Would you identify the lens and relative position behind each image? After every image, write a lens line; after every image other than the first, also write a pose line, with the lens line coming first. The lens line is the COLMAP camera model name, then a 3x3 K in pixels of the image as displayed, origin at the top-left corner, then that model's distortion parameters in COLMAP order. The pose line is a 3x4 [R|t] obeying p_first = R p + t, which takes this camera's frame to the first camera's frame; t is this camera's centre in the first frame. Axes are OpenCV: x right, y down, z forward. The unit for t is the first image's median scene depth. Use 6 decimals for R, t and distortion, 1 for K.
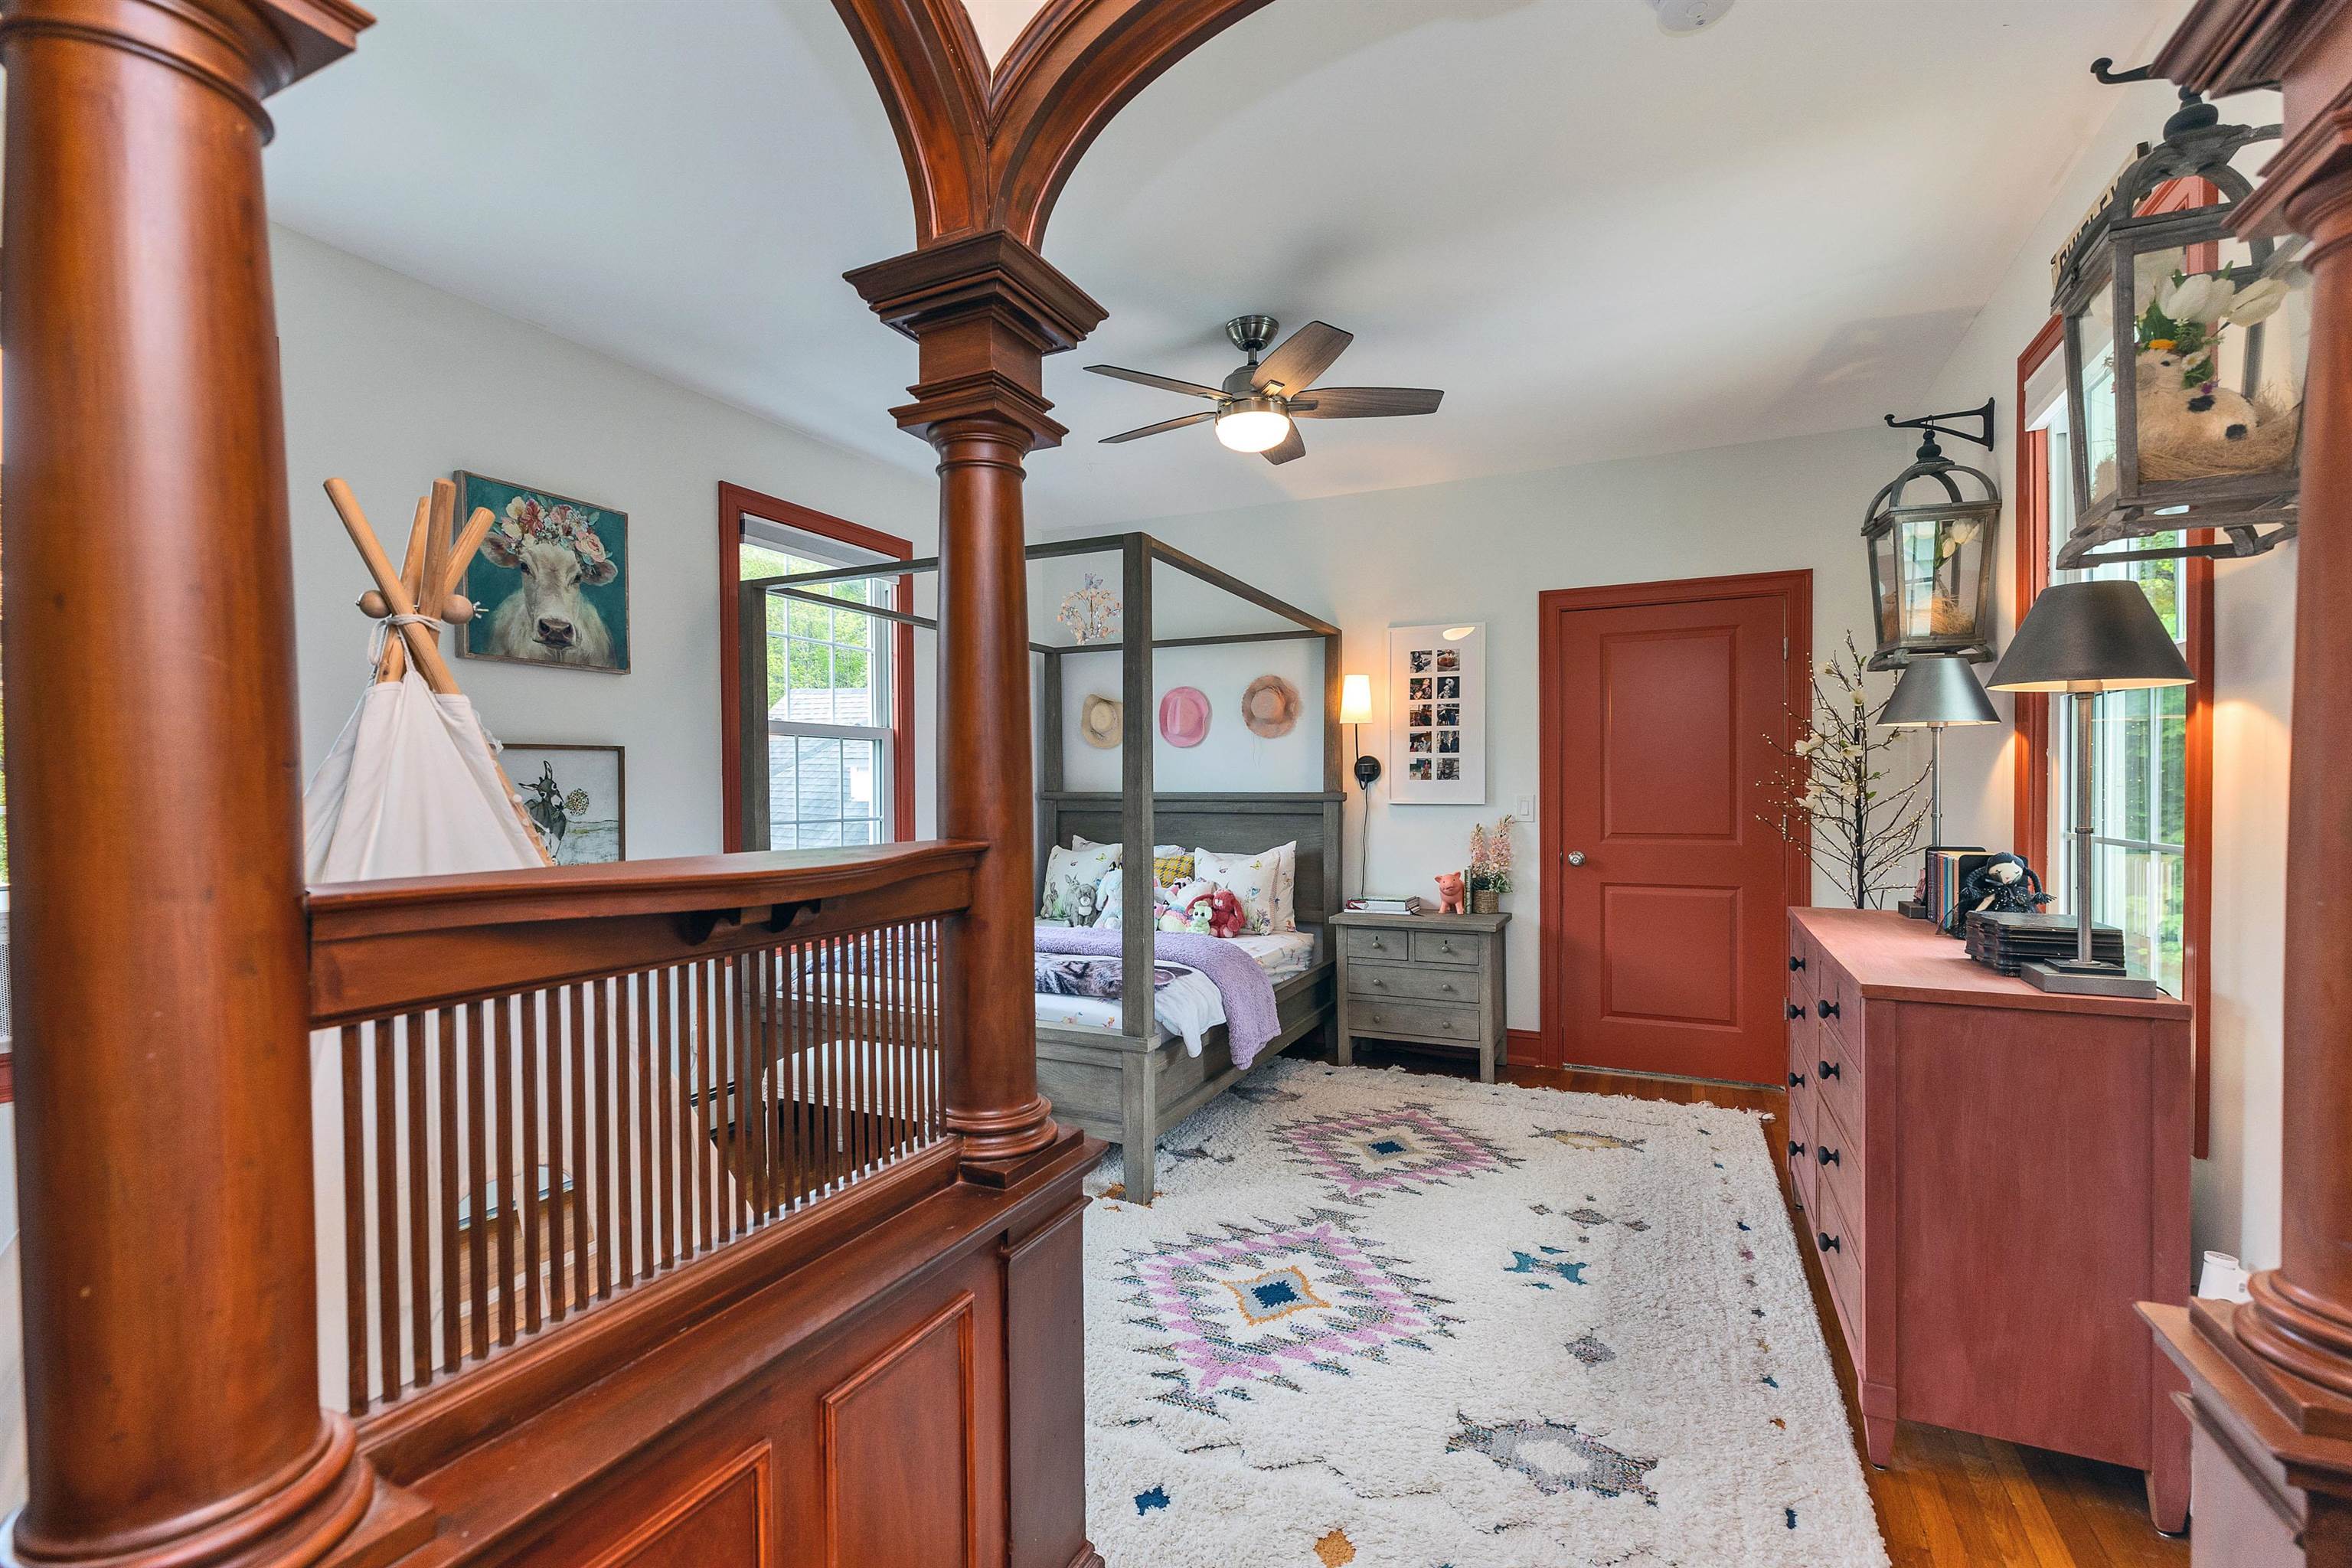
lens RADIAL K [[1062.3, 0, 1139.2], [0, 1062.3, 775.9], [0, 0, 1]] dist [0.000681, -0.000023]
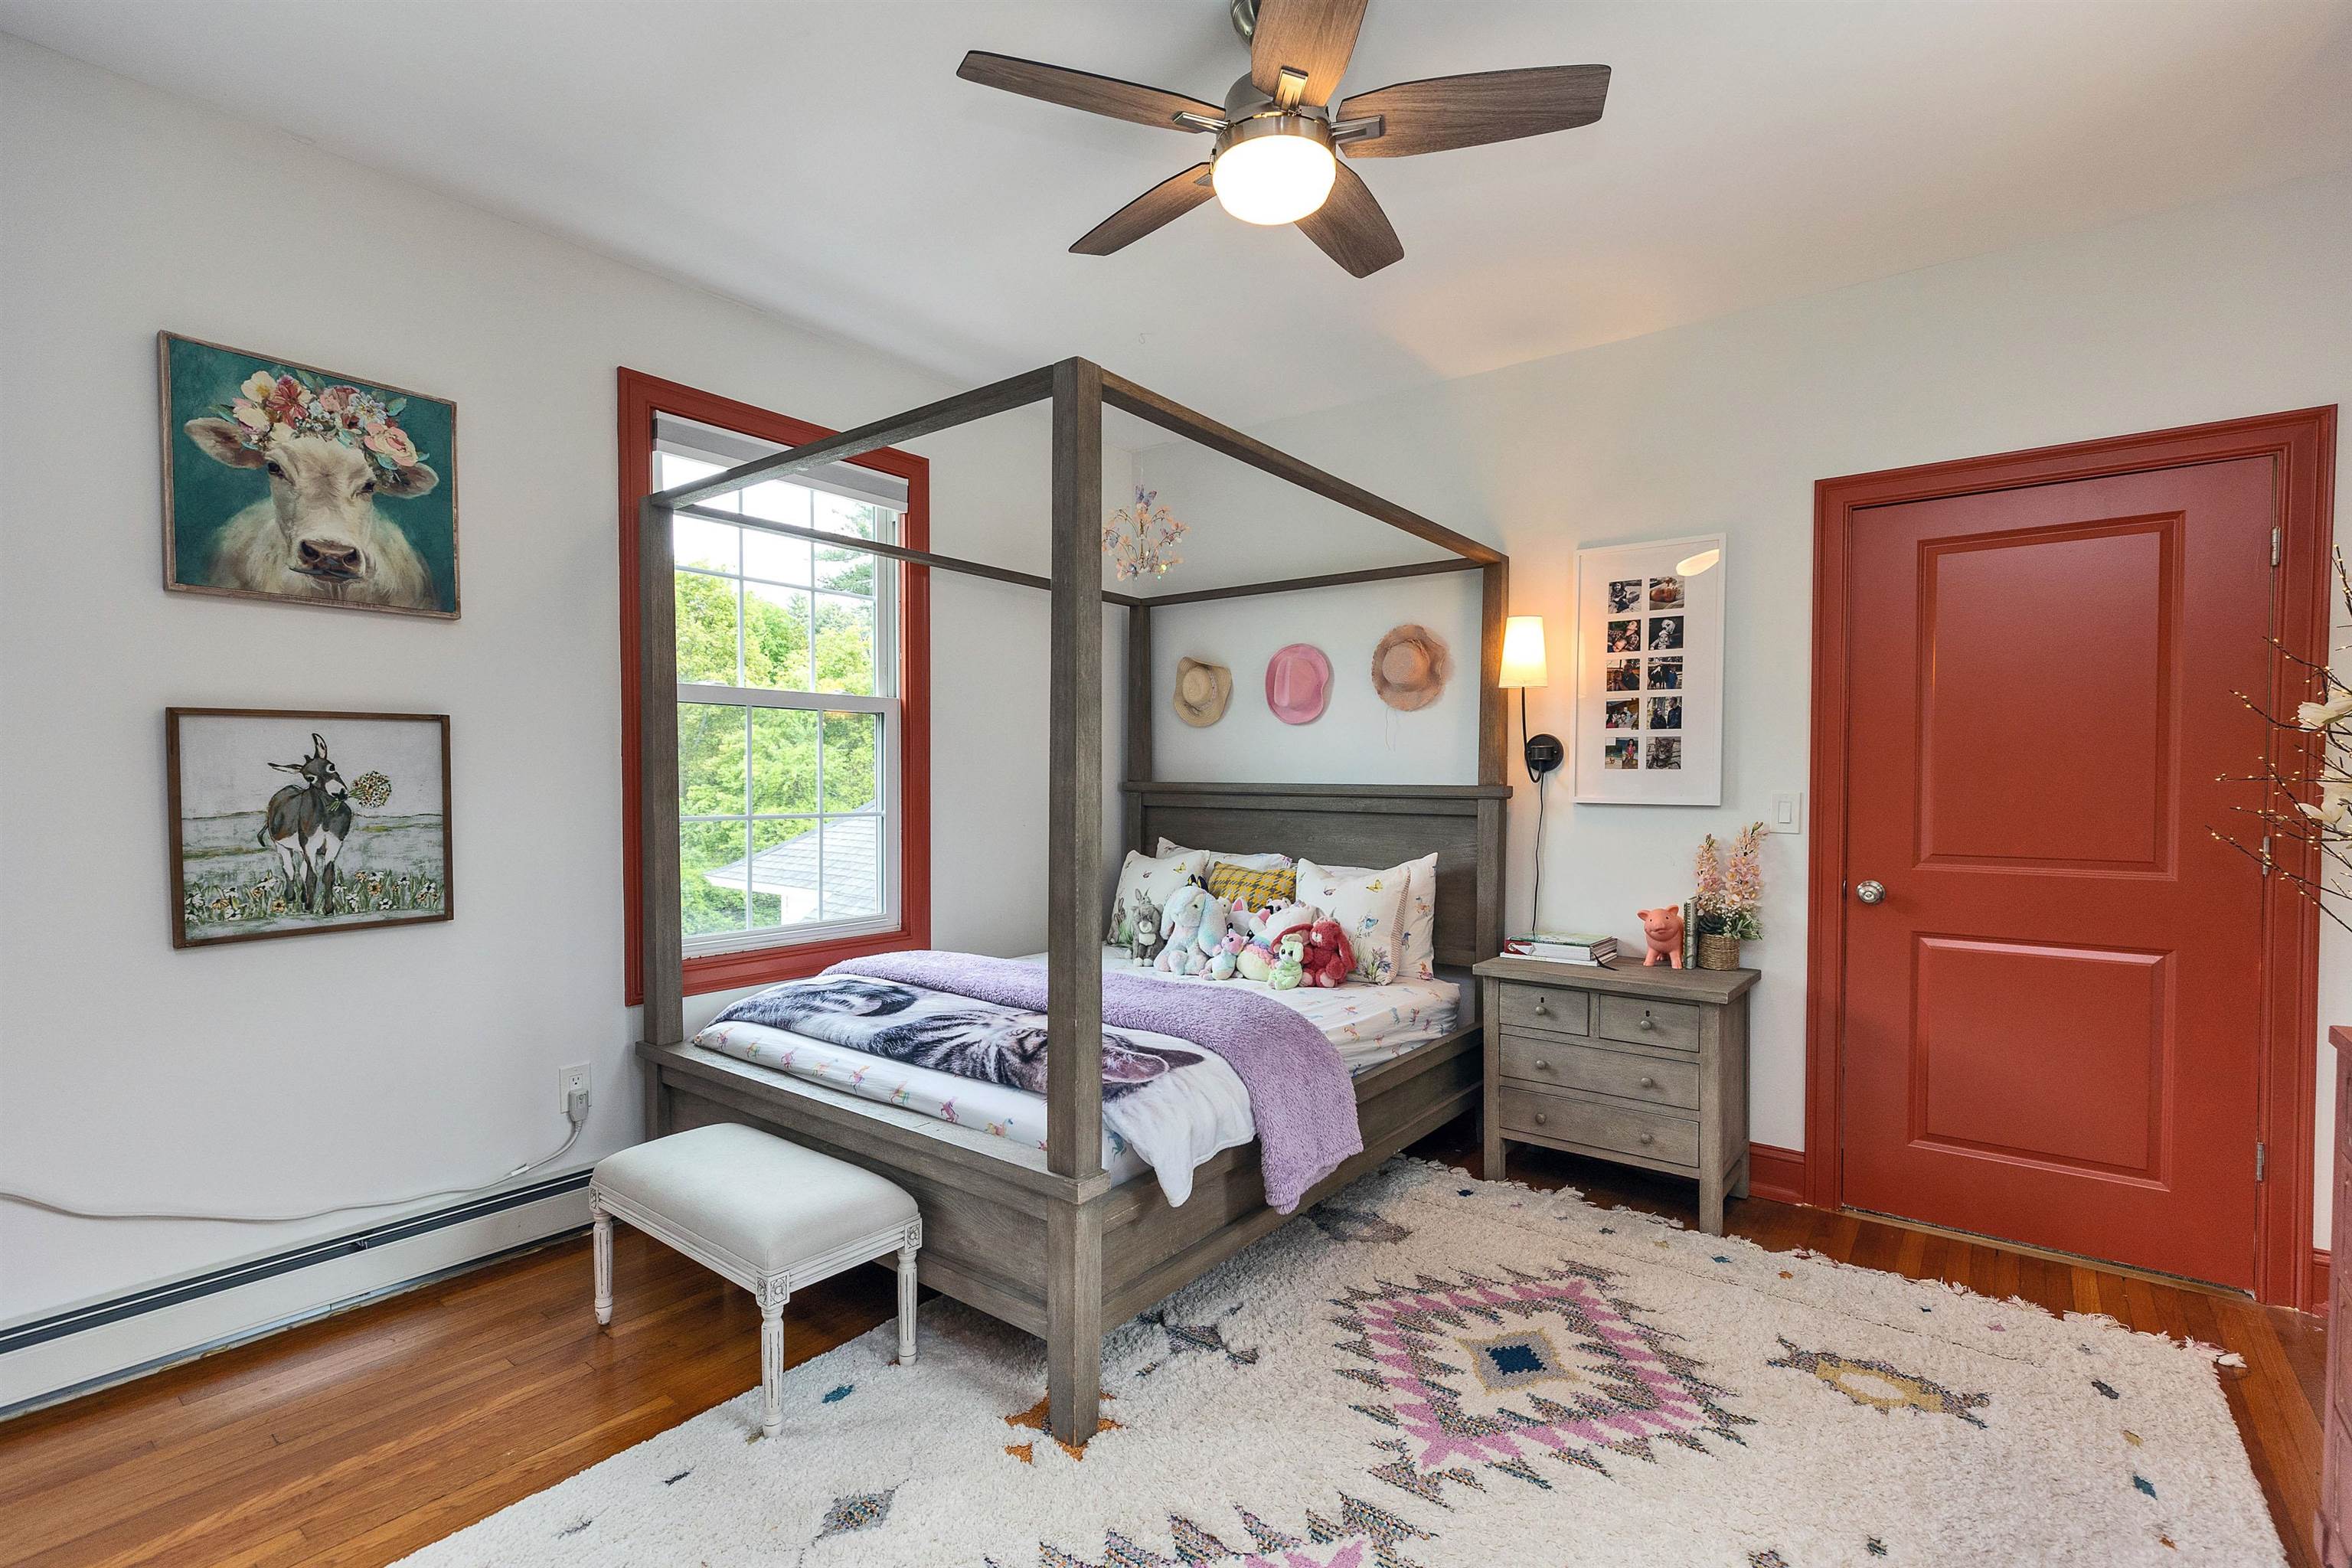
lens RADIAL K [[1060.4, 0, 1170.7], [0, 1060.4, 786.7], [0, 0, 1]] dist [0.002937, -0.000968]
pose [[0.979242, 0.009907, -0.202453, 0.134733], [-0.005917, 0.999776, 0.020306, 0.003475], [0.202609, -0.018687, 0.979082, 0.305071]]
